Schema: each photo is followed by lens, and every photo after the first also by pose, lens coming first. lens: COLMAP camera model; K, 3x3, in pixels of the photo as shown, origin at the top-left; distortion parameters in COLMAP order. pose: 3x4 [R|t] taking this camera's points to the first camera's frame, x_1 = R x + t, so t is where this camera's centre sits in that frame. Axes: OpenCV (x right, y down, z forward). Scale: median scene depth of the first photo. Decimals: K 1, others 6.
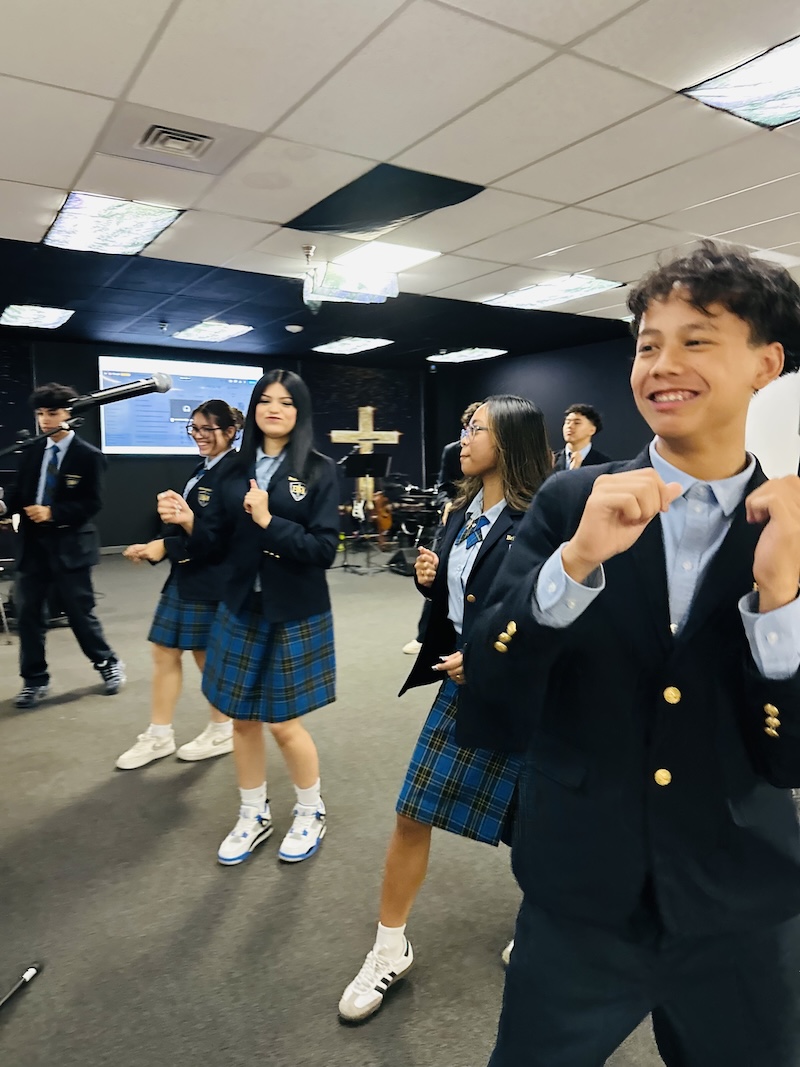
lens RADIAL K [[762.5, 0, 400.0], [0, 762.5, 533.5], [0, 0, 1]] dist [0.007227, -0.005700]
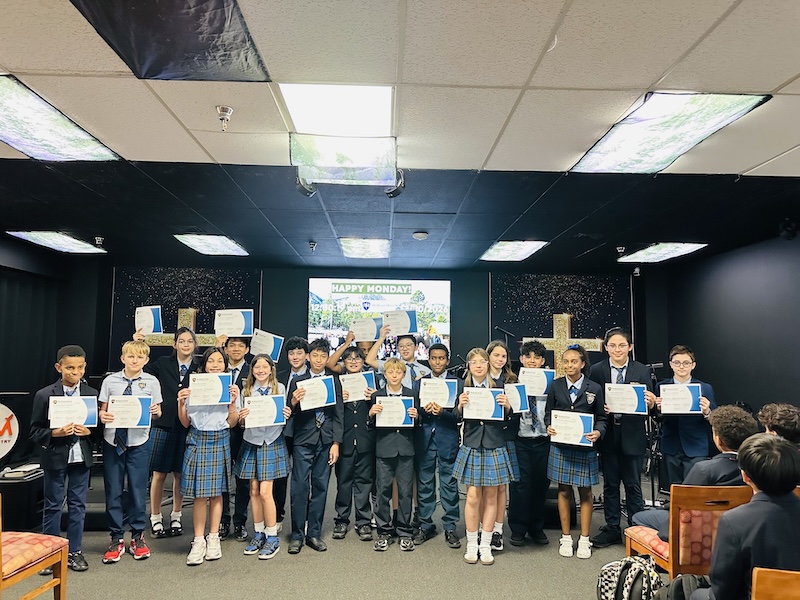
lens RADIAL K [[571.7, 0, 400.0], [0, 571.7, 300.0], [0, 0, 1]] dist [0.007227, -0.005700]
pose [[0.863593, -0.045706, -0.502114, 0.161657], [-0.058074, 0.980237, -0.189110, -0.036015], [0.500834, 0.192473, 0.843872, 0.300416]]
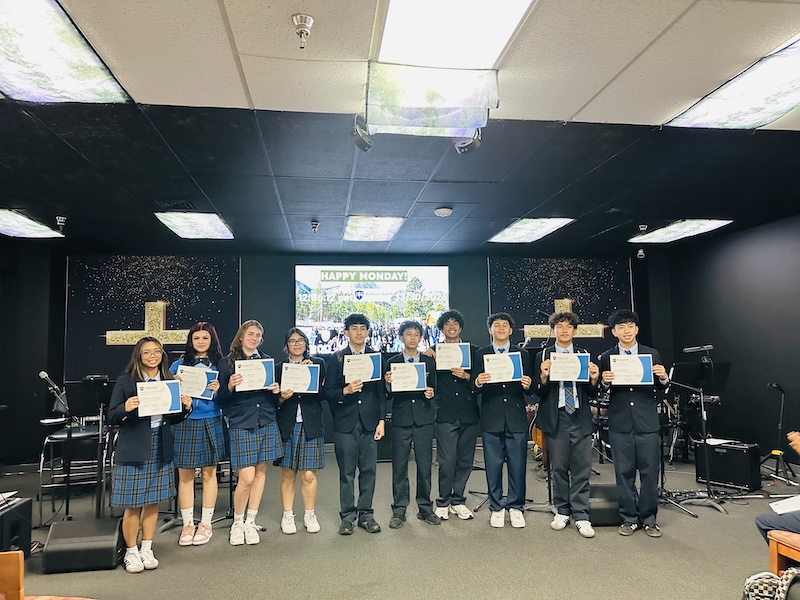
lens RADIAL K [[571.7, 0, 400.0], [0, 571.7, 300.0], [0, 0, 1]] dist [0.007227, -0.005700]
pose [[0.912394, -0.060482, -0.404820, 0.060540], [-0.017441, 0.982379, -0.186082, -0.034208], [0.408942, 0.176841, 0.895262, 0.319192]]
